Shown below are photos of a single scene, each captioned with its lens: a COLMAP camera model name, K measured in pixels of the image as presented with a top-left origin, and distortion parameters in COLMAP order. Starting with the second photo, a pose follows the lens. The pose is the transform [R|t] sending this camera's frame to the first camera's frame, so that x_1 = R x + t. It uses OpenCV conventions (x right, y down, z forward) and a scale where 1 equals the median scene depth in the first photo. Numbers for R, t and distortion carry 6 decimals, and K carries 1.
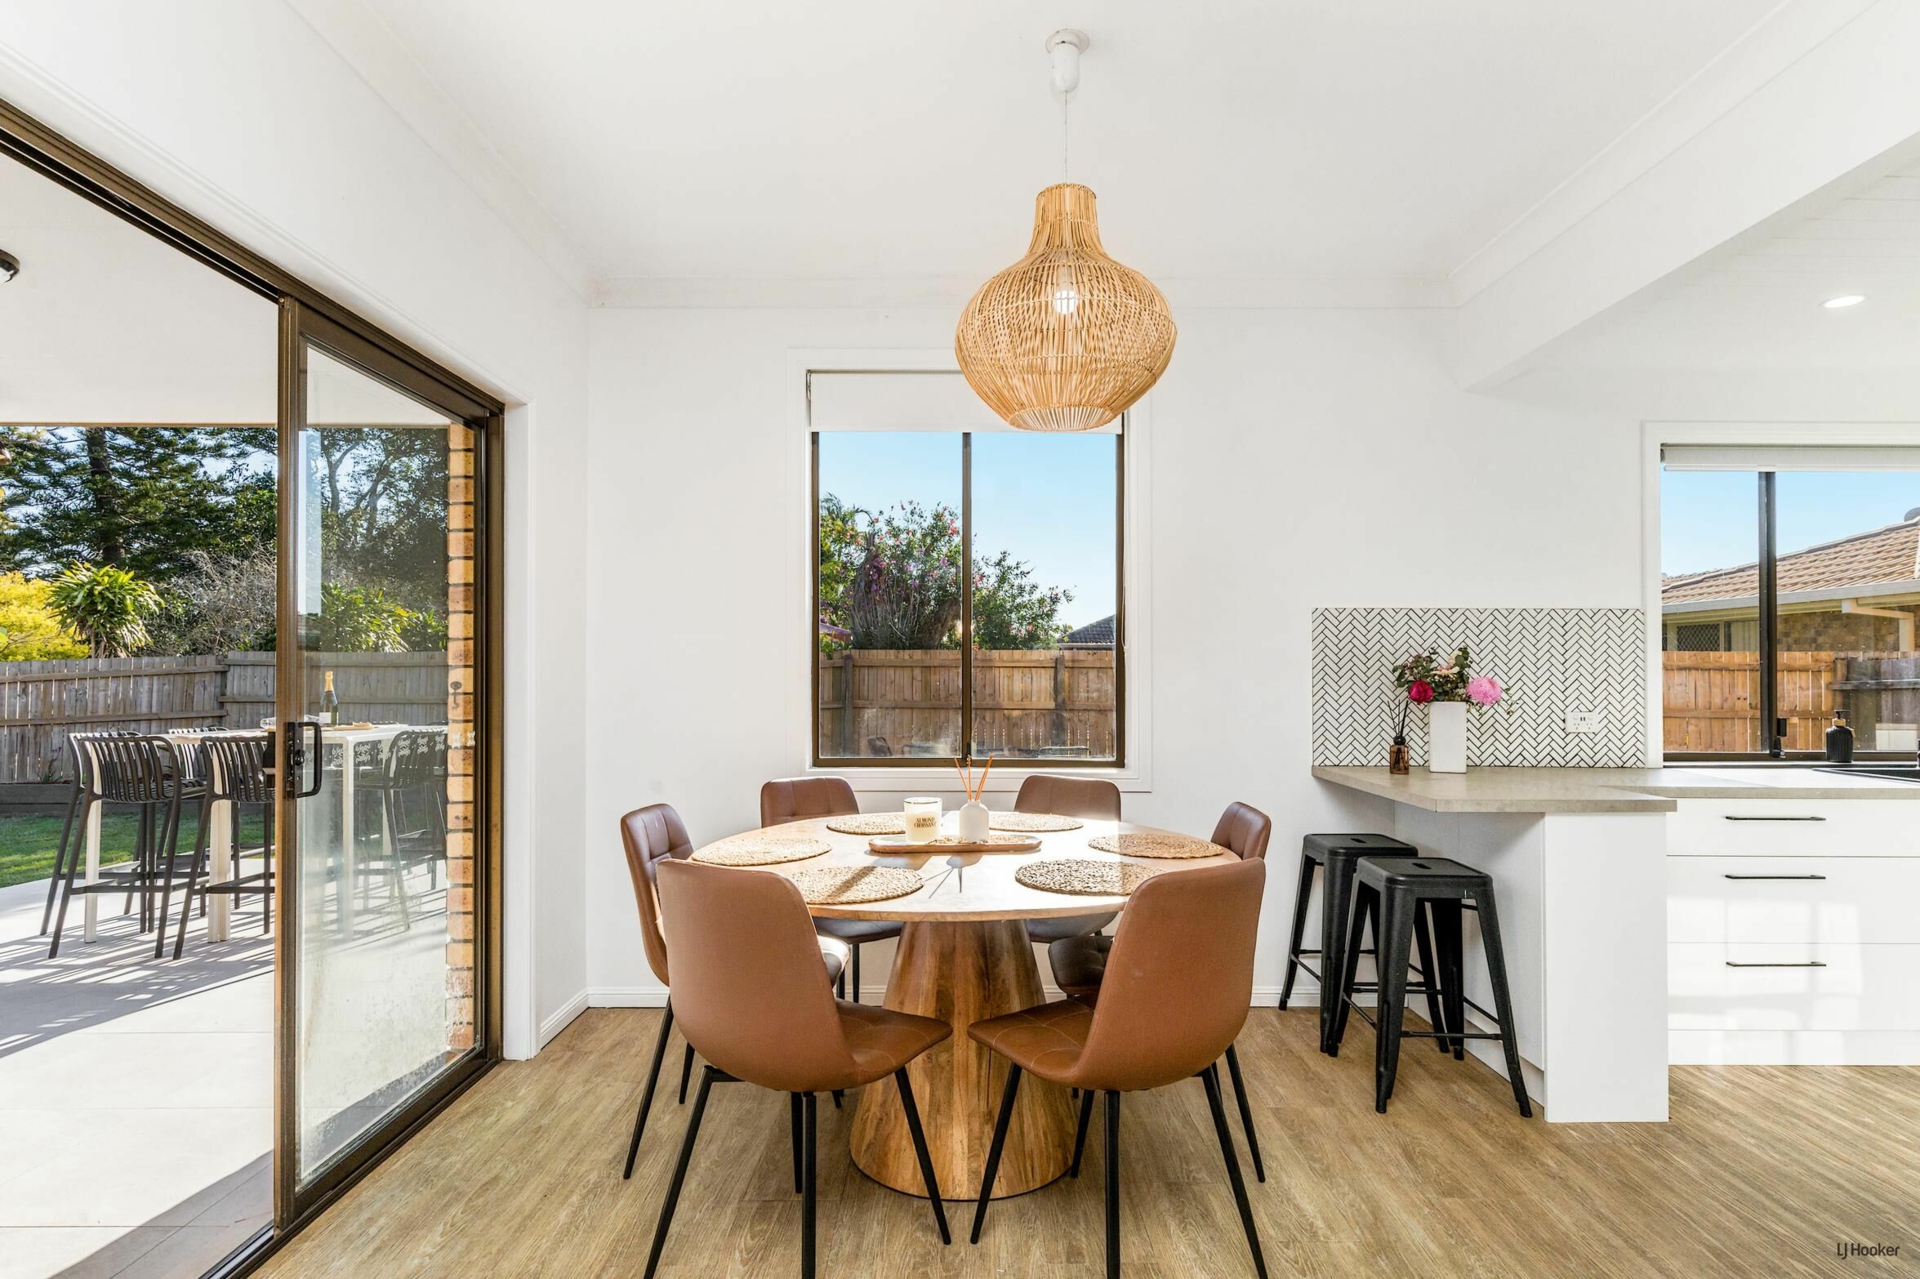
lens RADIAL K [[986.0, 0, 963.0], [0, 986.0, 662.0], [0, 0, 1]] dist [-0.001497, -0.000795]
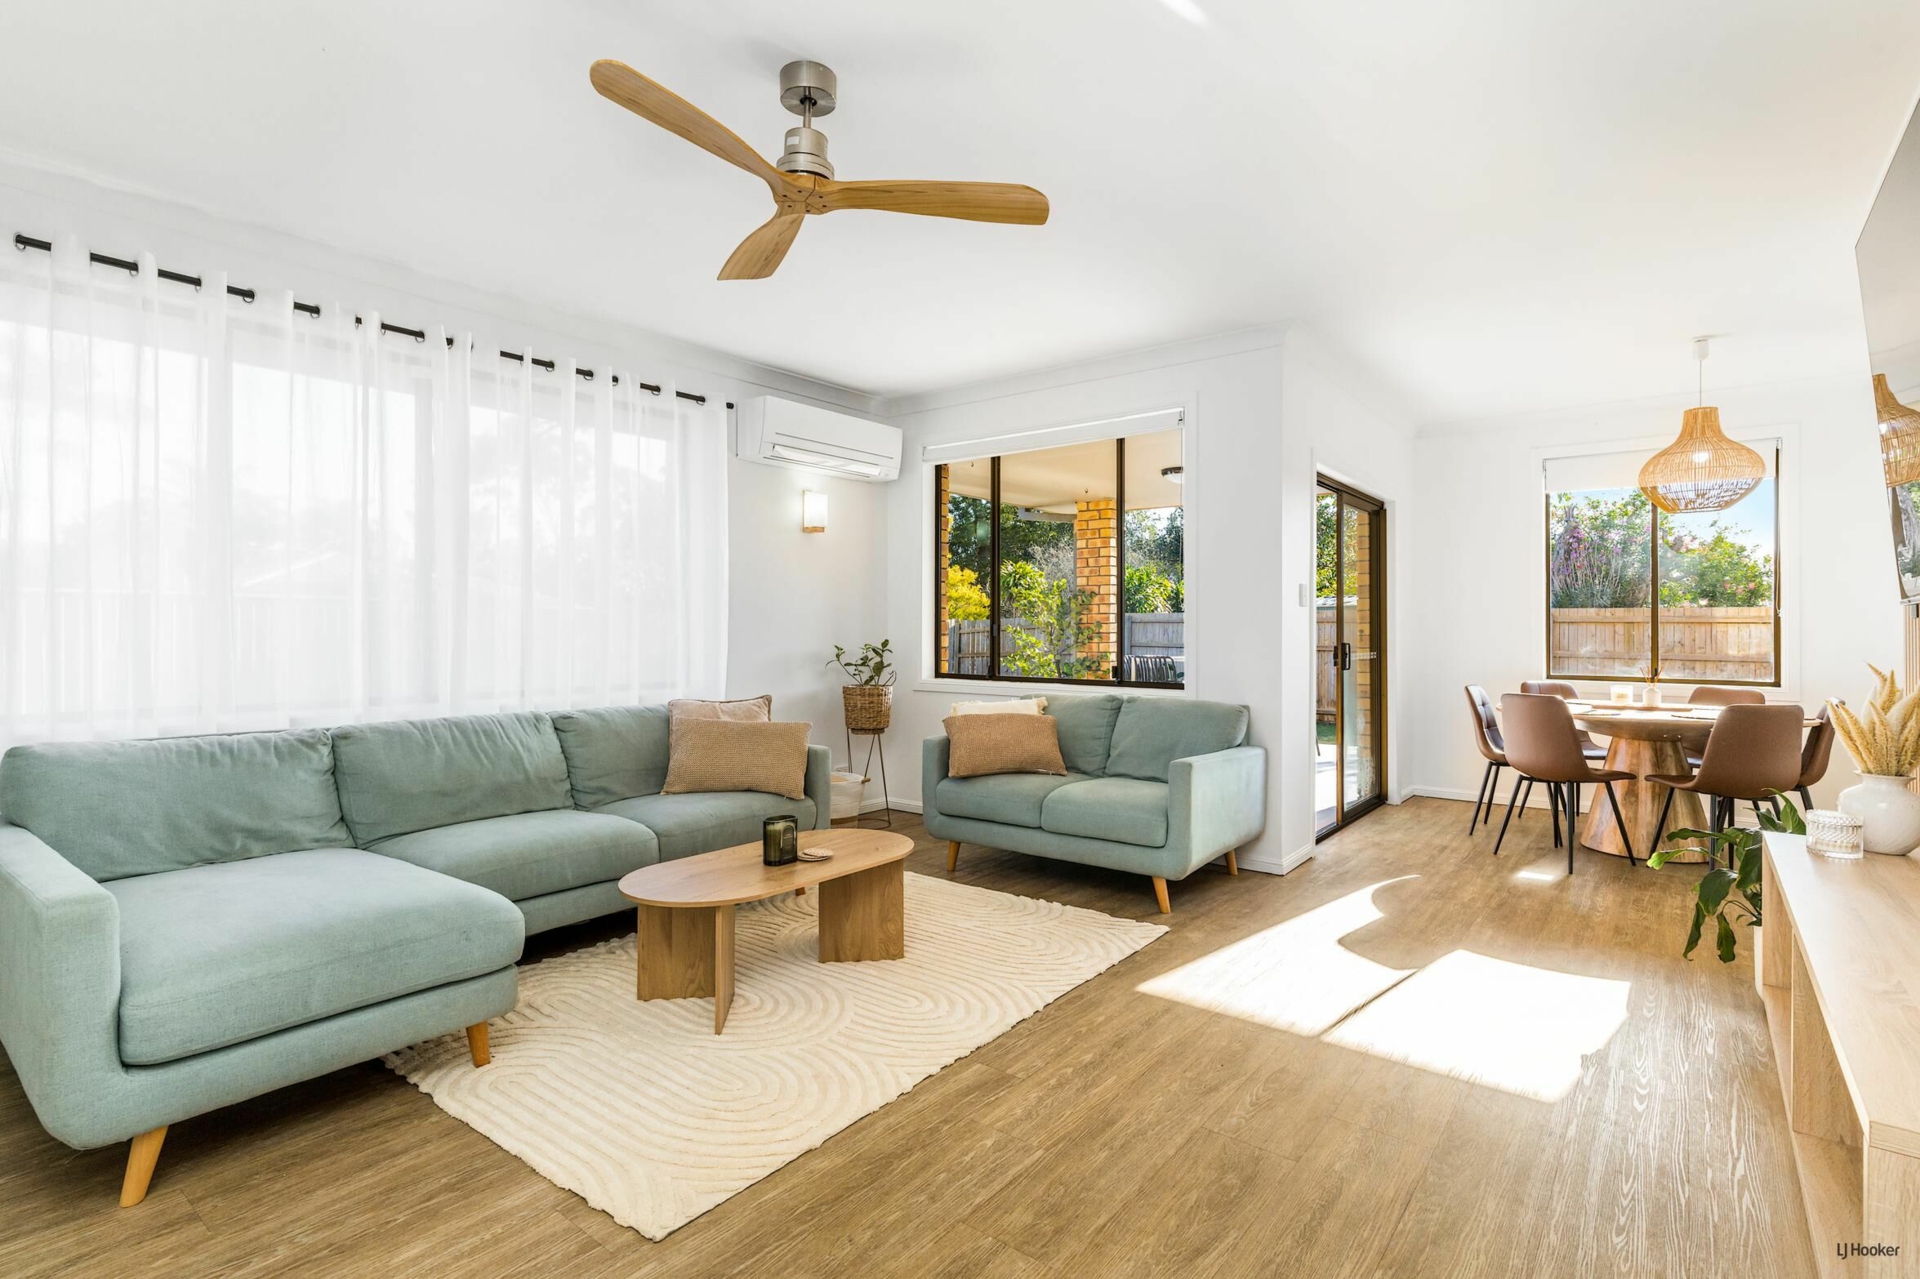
lens RADIAL K [[915.6, 0, 958.4], [0, 915.6, 614.6], [0, 0, 1]] dist [0.001563, 0.000444]
pose [[0.783032, -0.006286, -0.621950, 0.053932], [0.003951, 0.999979, -0.005133, -0.007018], [0.621969, 0.001562, 0.783040, -1.159156]]
